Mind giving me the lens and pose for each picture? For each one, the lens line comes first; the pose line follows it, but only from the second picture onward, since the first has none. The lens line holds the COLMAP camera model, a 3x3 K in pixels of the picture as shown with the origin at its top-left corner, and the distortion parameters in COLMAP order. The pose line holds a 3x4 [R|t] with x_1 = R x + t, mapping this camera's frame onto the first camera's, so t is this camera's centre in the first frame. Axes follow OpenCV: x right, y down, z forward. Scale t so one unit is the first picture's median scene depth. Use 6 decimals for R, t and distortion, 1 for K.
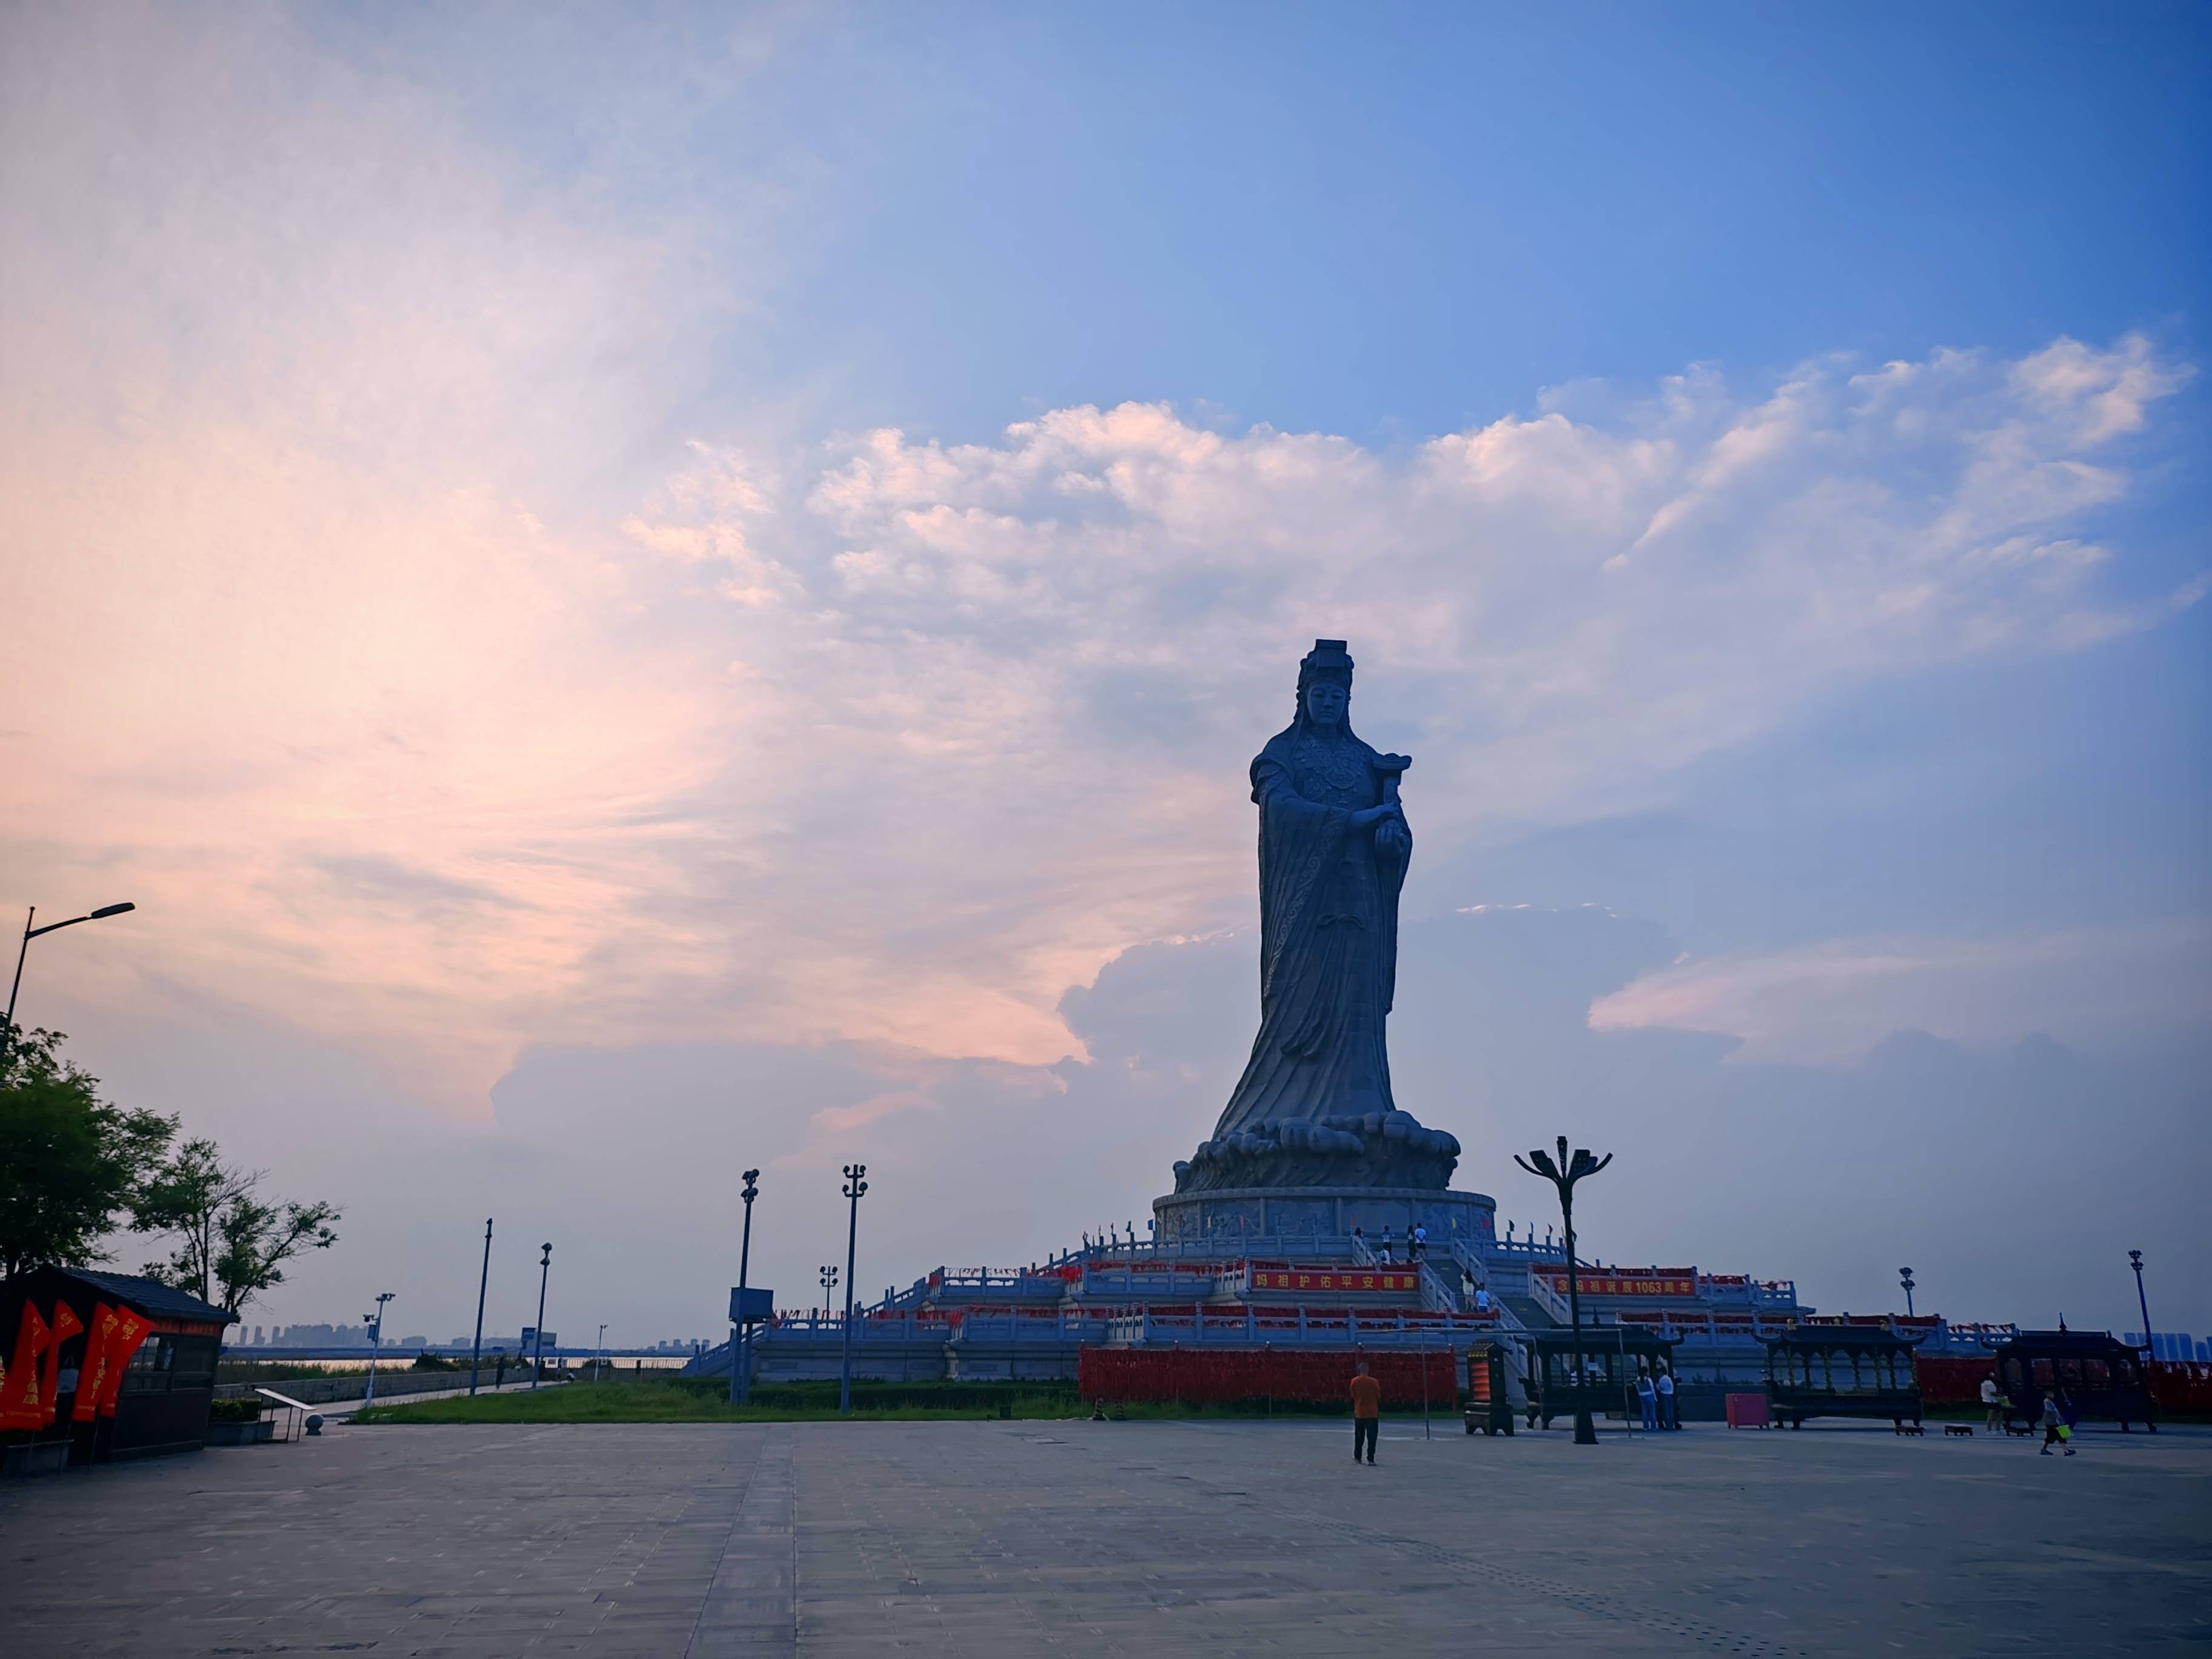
lens RADIAL K [[1763.6, 0, 1080.4], [0, 1763.6, 829.1], [0, 0, 1]] dist [0.011215, 0.008035]
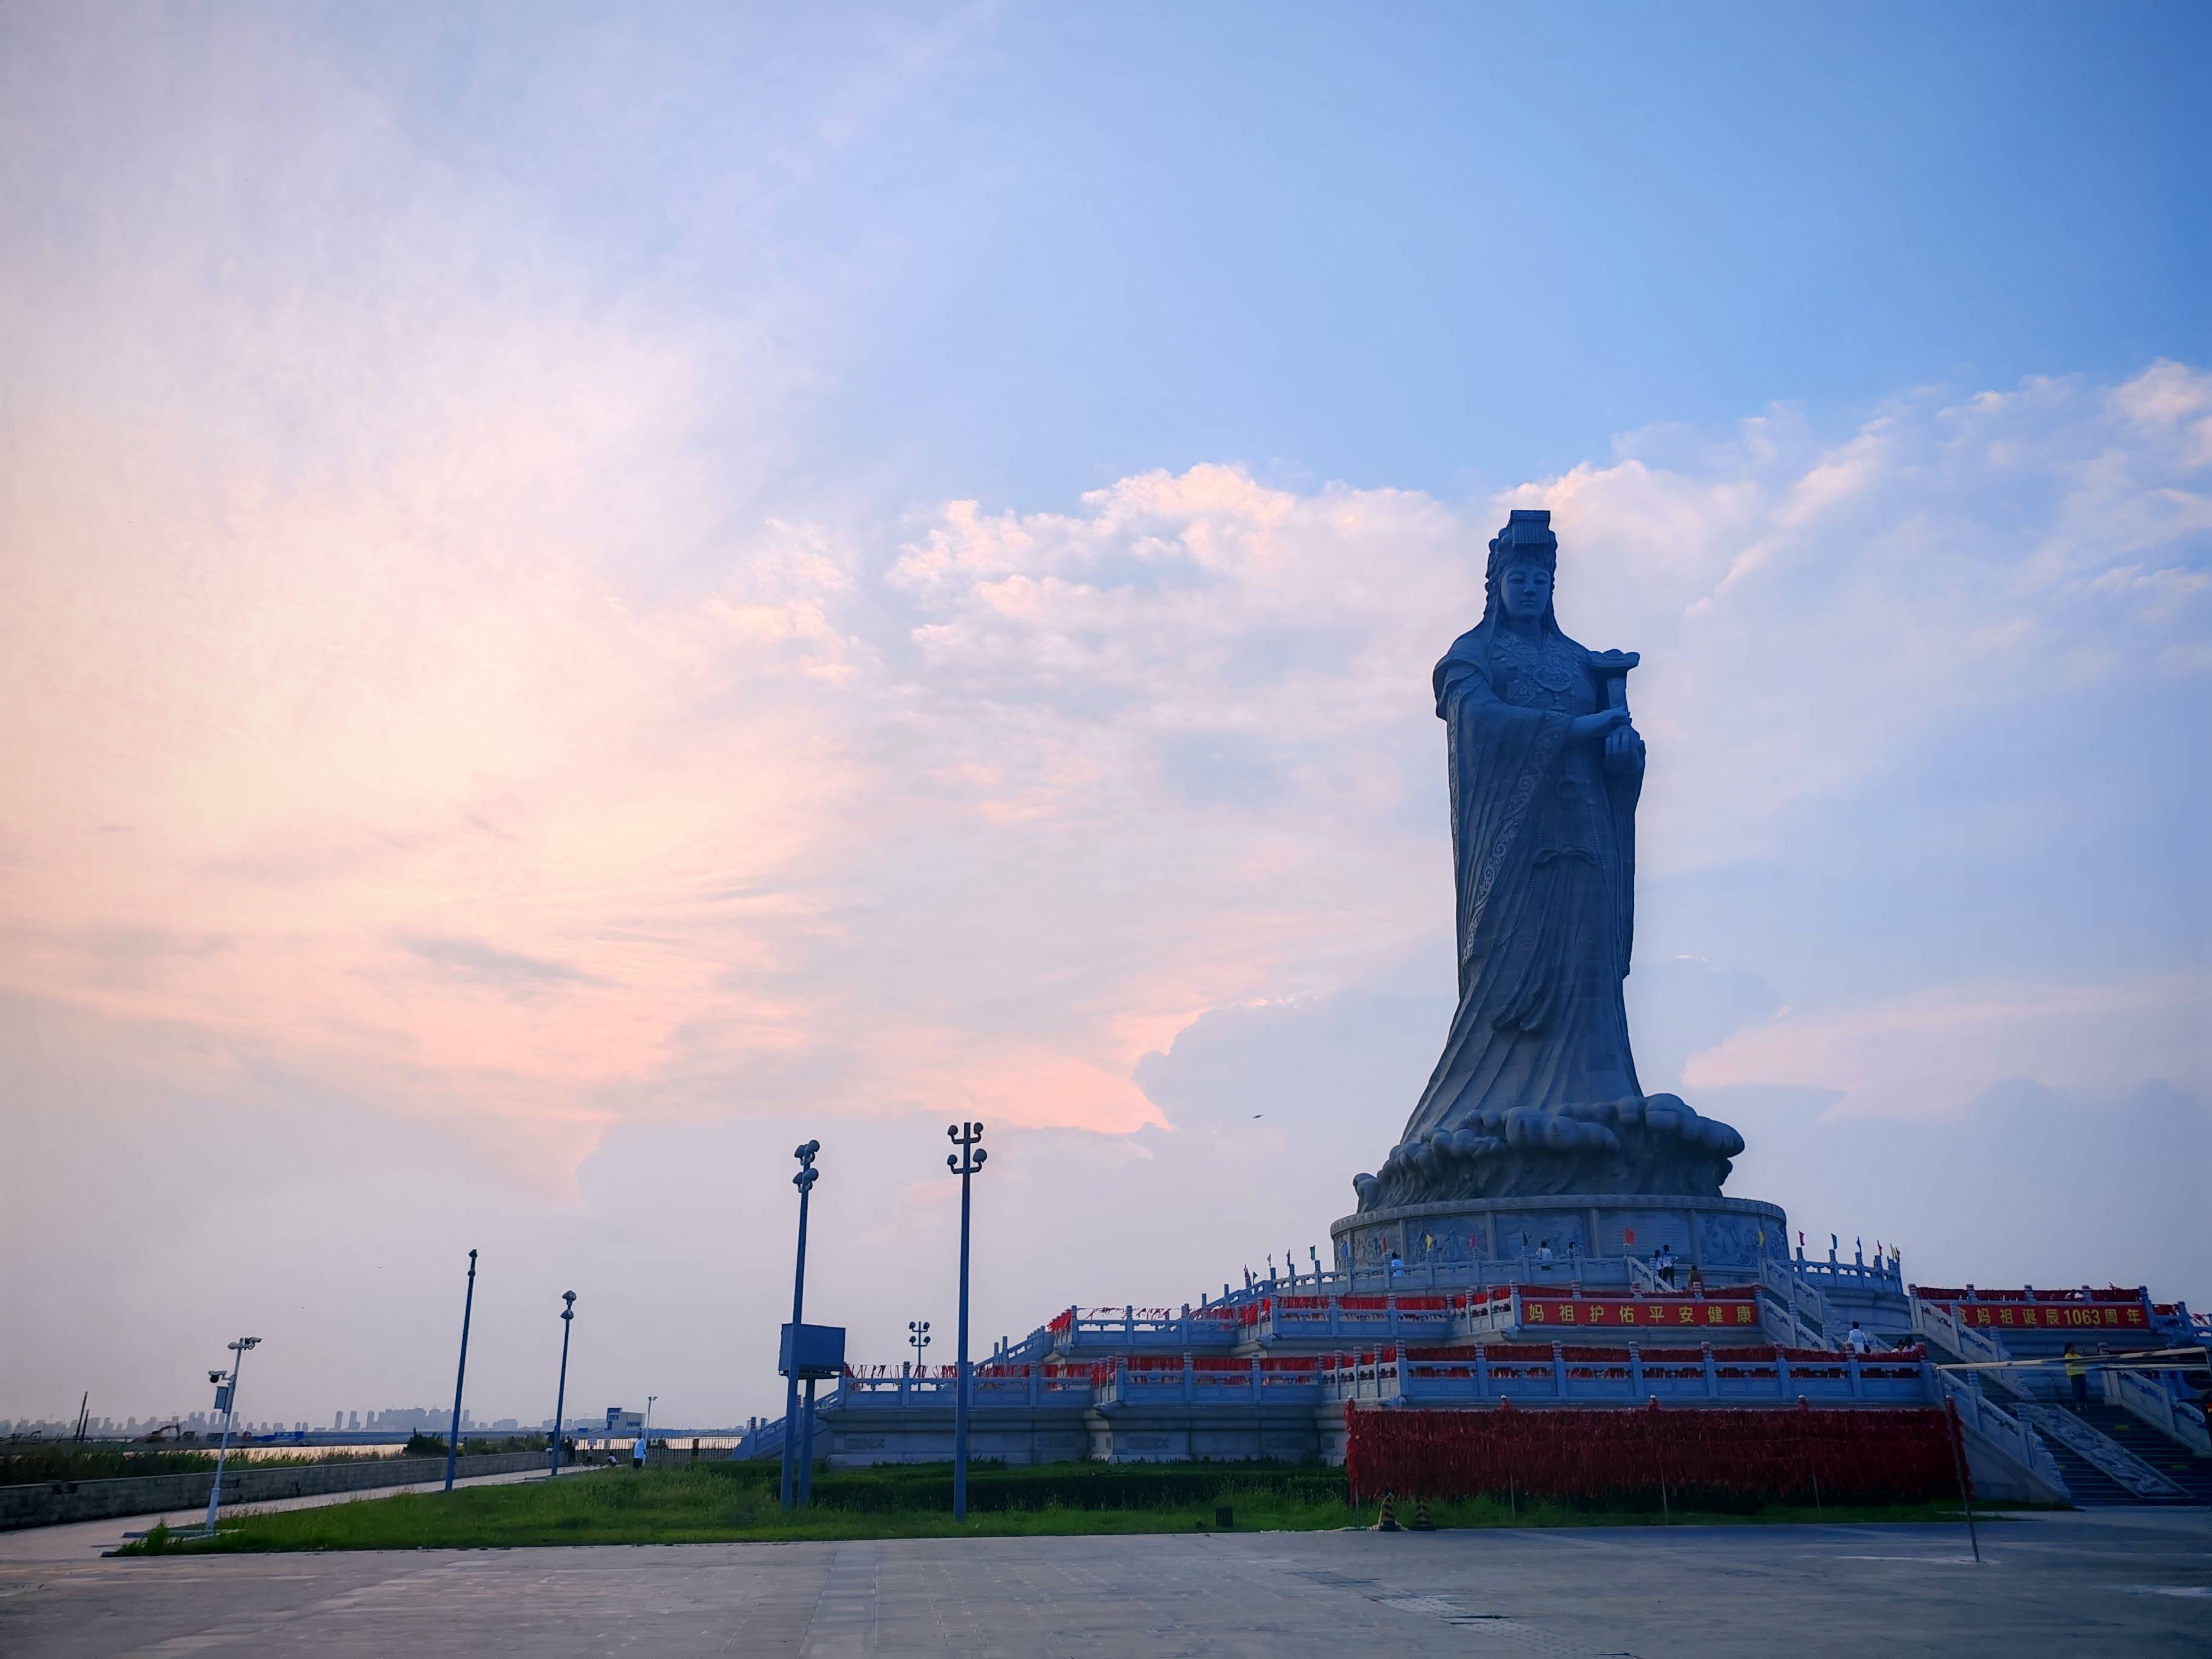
lens RADIAL K [[1685.2, 0, 1106.0], [0, 1685.2, 829.5], [0, 0, 1]] dist [0.028677, -0.004110]
pose [[0.999449, -0.021386, -0.025389, -0.037680], [0.020055, 0.998468, -0.051571, 0.074155], [0.026453, 0.051034, 0.998347, 0.244302]]
